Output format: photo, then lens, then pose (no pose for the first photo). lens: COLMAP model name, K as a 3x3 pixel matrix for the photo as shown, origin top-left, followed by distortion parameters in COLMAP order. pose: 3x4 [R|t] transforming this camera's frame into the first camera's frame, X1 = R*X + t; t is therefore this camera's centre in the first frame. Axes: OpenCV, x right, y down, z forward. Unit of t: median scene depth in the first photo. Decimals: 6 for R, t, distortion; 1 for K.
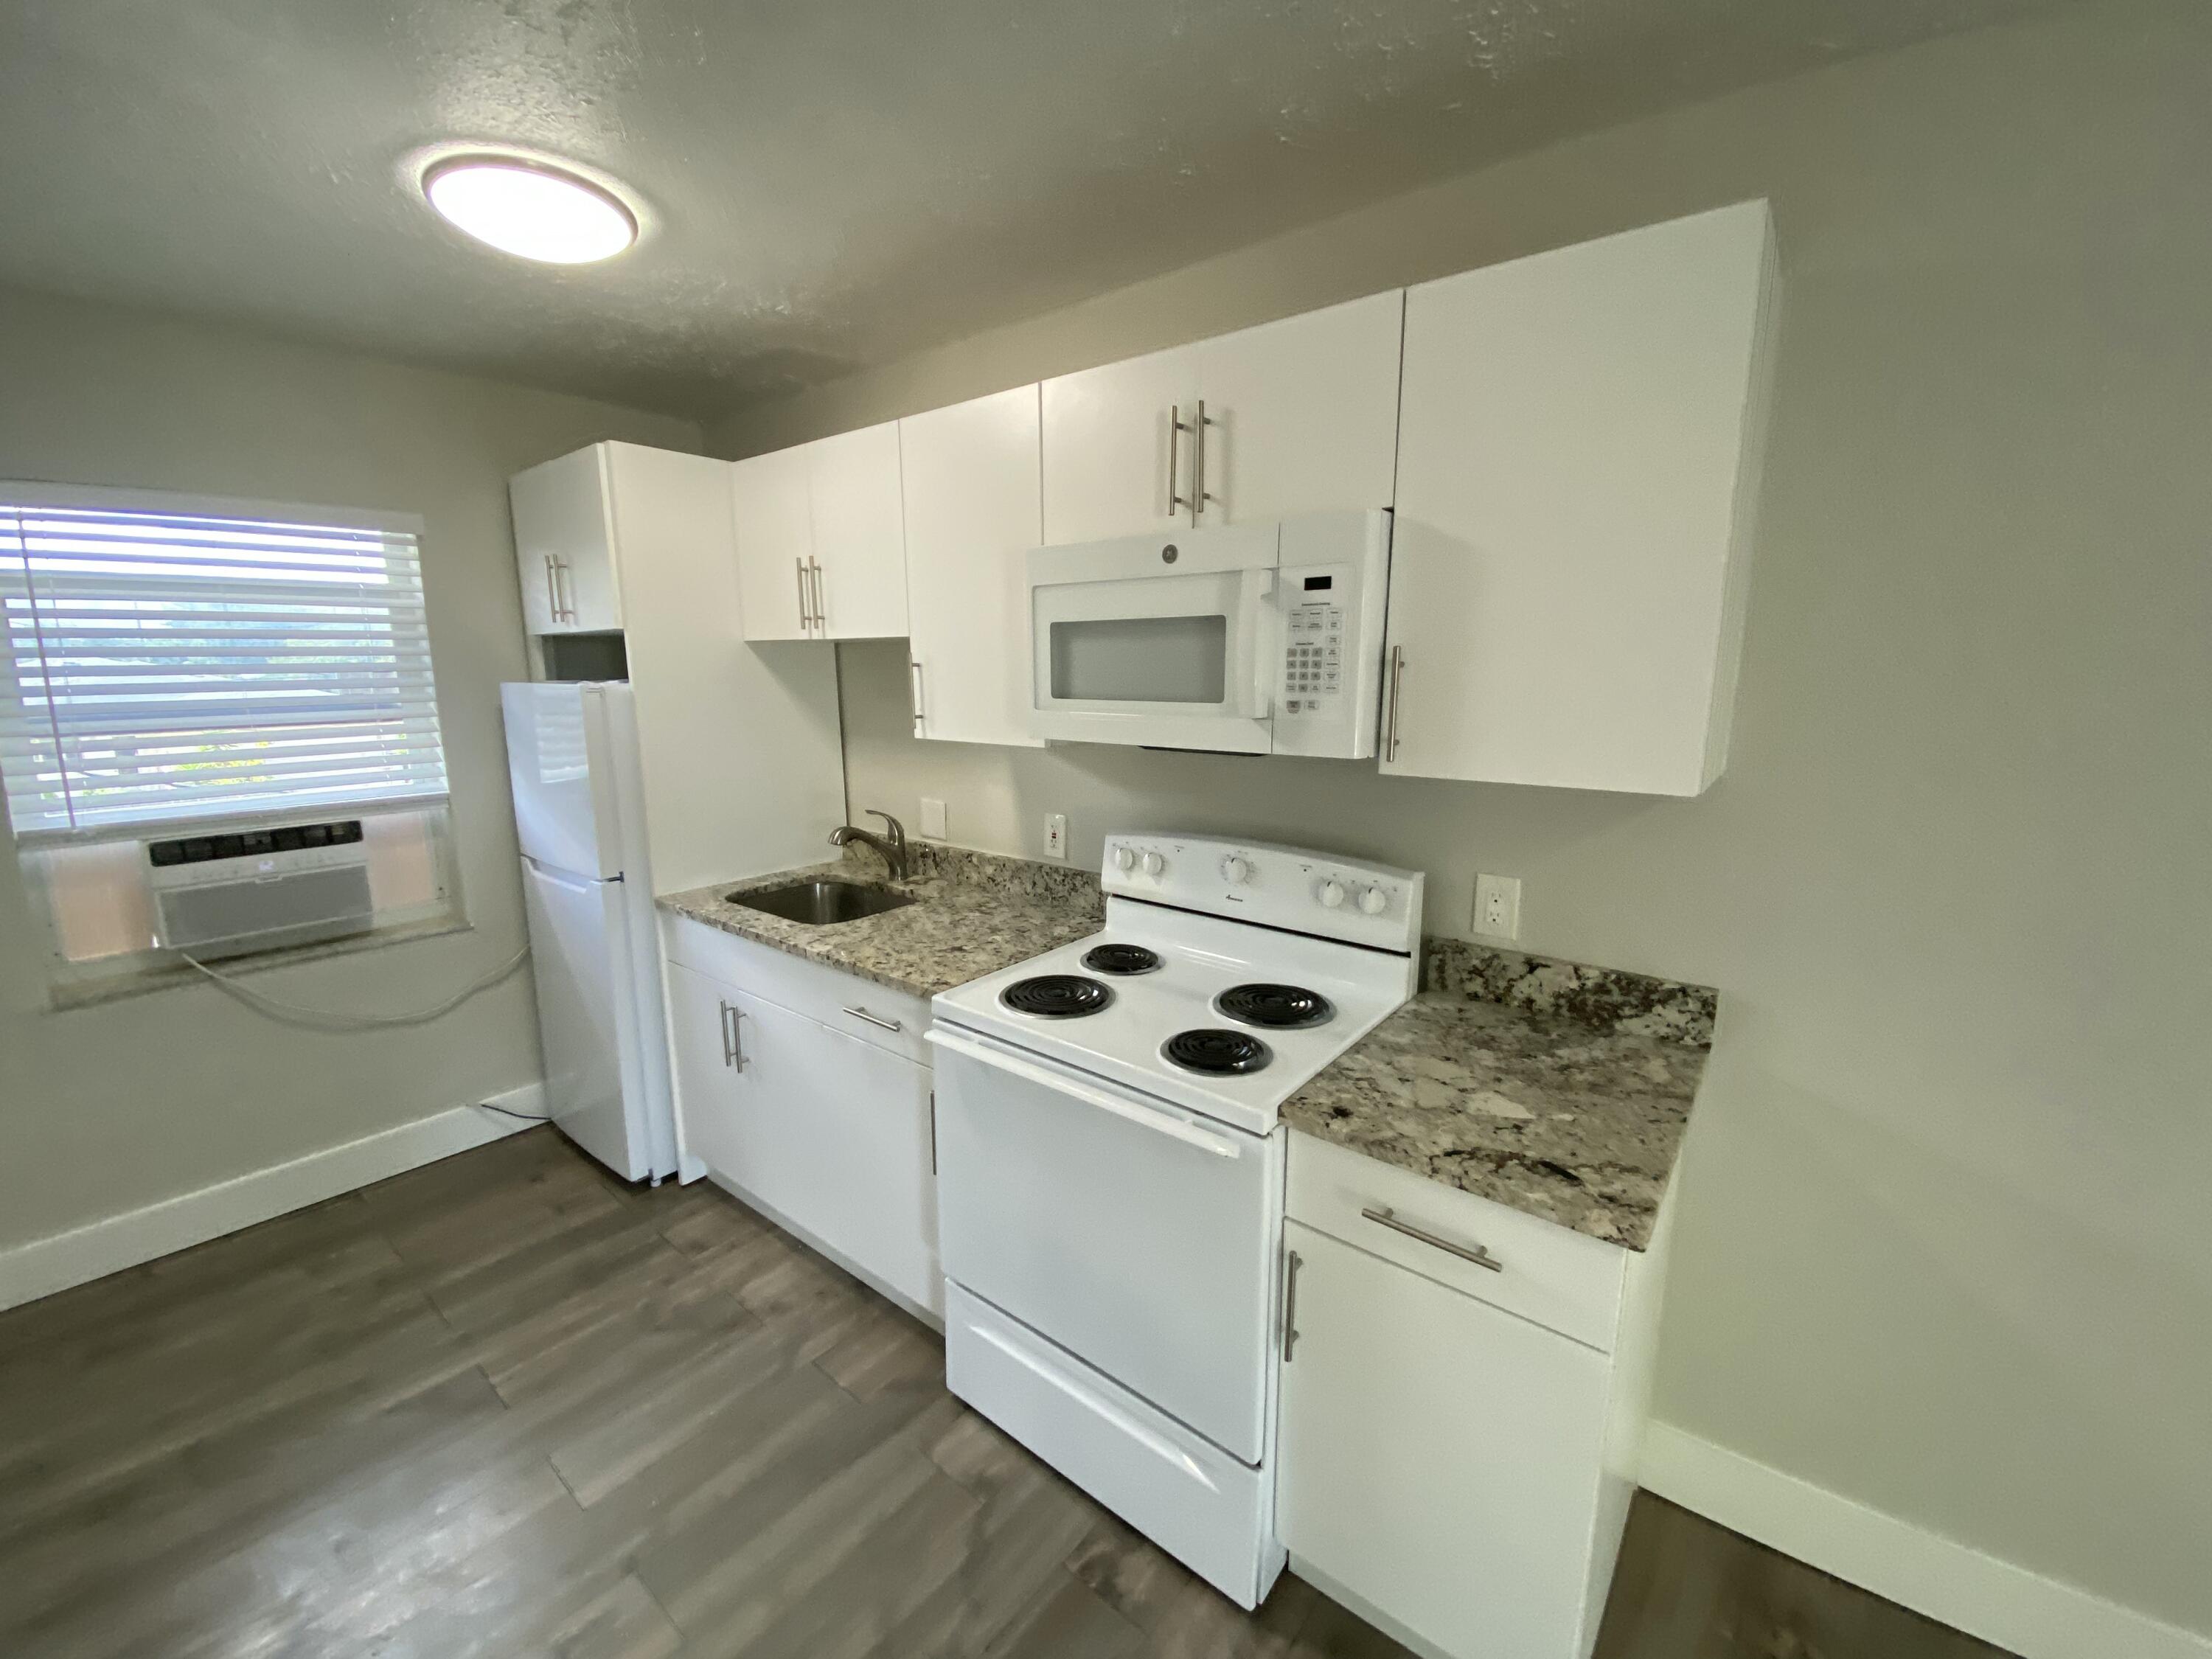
lens RADIAL K [[879.3, 0, 1099.3], [0, 879.3, 795.7], [0, 0, 1]] dist [0.002797, -0.016090]
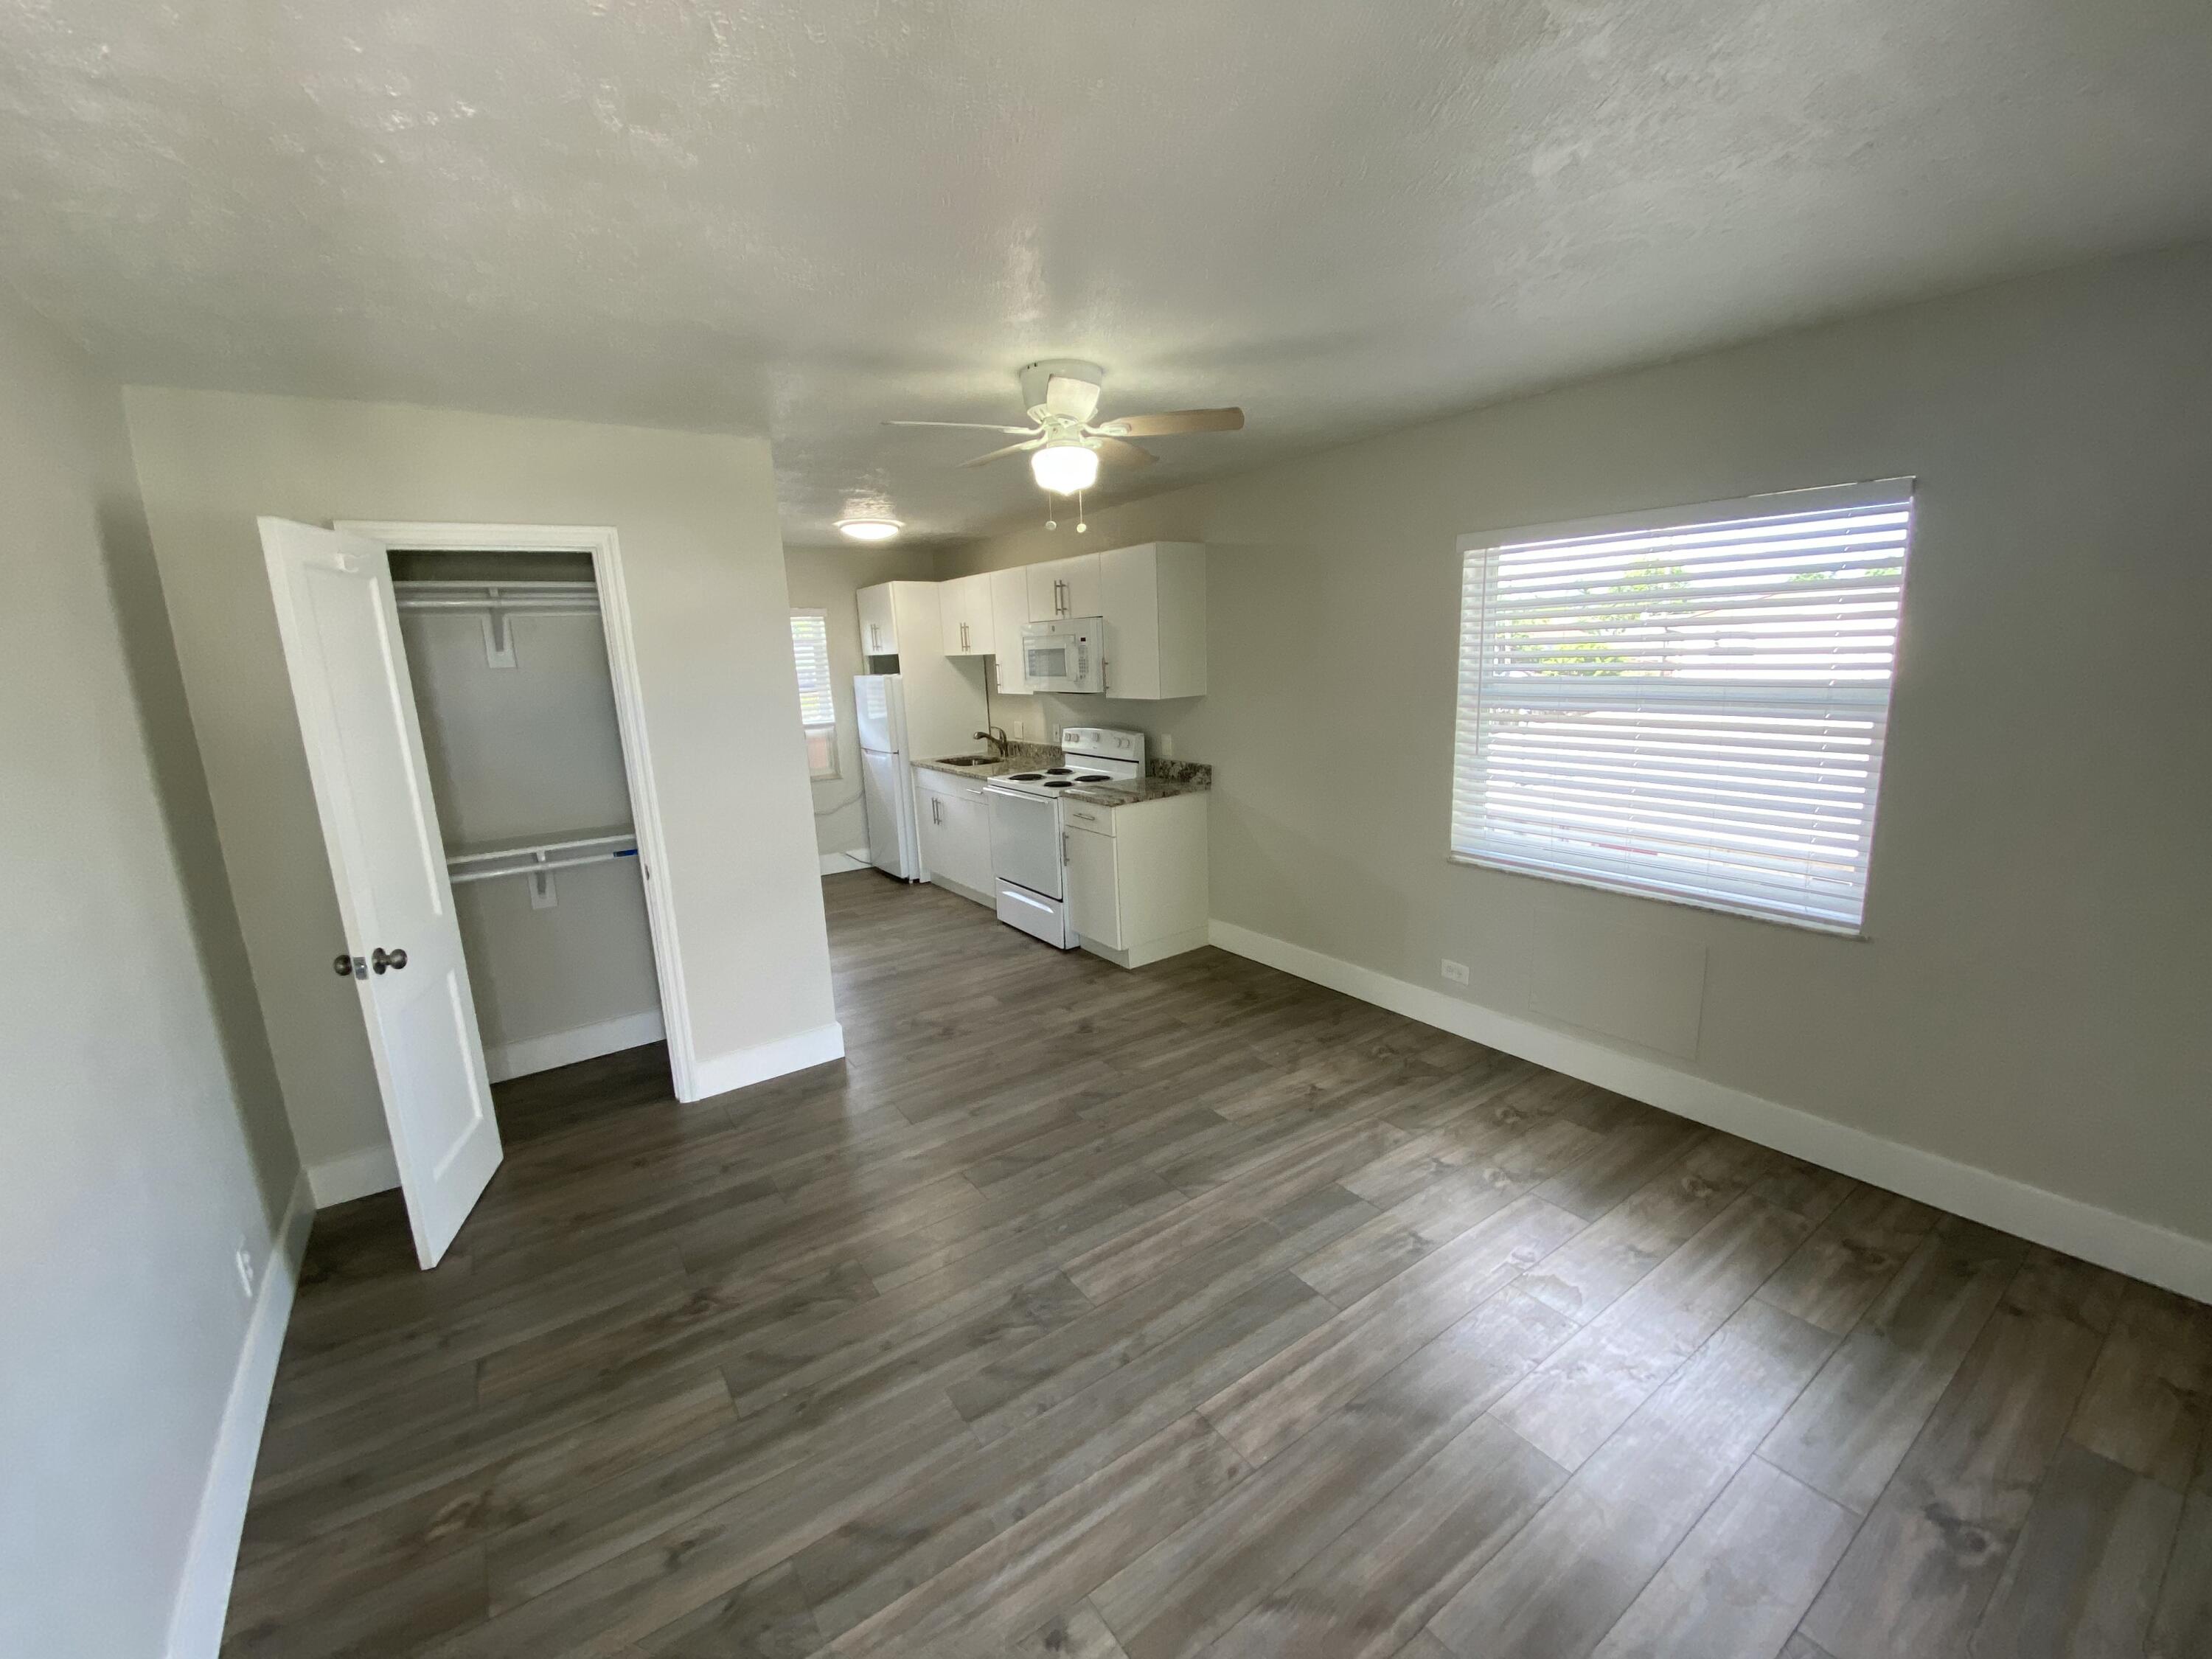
lens RADIAL K [[924.2, 0, 1106.0], [0, 924.2, 829.5], [0, 0, 1]] dist [0.023692, -0.026364]
pose [[0.957747, 0.023554, -0.286646, 0.898092], [-0.010412, 0.998827, 0.047285, 0.205966], [0.287424, -0.042302, 0.956869, -1.558664]]
